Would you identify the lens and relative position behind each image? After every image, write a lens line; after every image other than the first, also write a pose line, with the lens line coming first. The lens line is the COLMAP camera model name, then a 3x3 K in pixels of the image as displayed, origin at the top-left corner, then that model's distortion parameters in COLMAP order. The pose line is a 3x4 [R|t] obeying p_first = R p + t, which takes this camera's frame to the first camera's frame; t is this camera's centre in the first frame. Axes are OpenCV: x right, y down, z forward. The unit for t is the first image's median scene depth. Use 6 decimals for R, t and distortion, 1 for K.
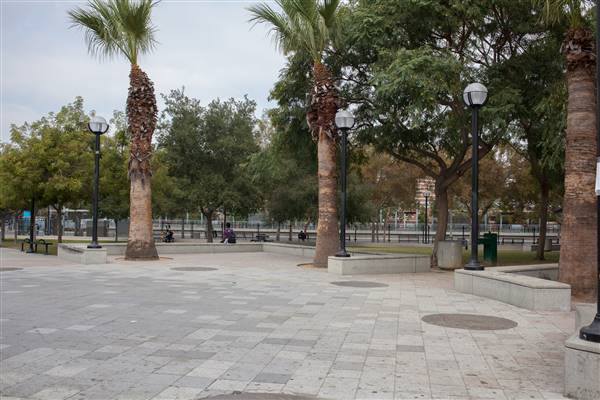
lens RADIAL K [[592.5, 0, 304.8], [0, 592.5, 200.3], [0, 0, 1]] dist [-0.088127, 0.106317]
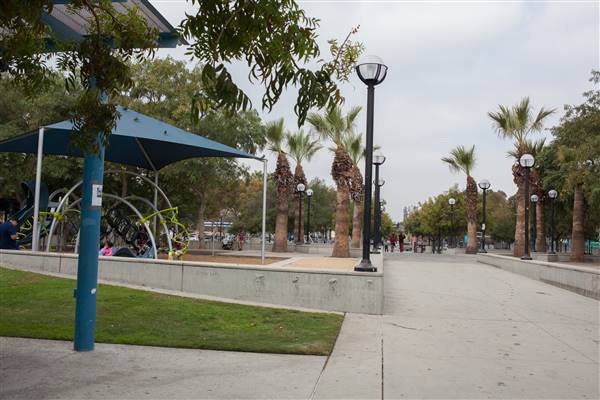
lens RADIAL K [[591.3, 0, 304.9], [0, 591.3, 198.8], [0, 0, 1]] dist [-0.092511, 0.111228]
pose [[0.732257, -0.035213, -0.680118, 0.882757], [0.000735, 0.998703, -0.050916, -0.006902], [0.681028, 0.036784, 0.731333, -1.268760]]
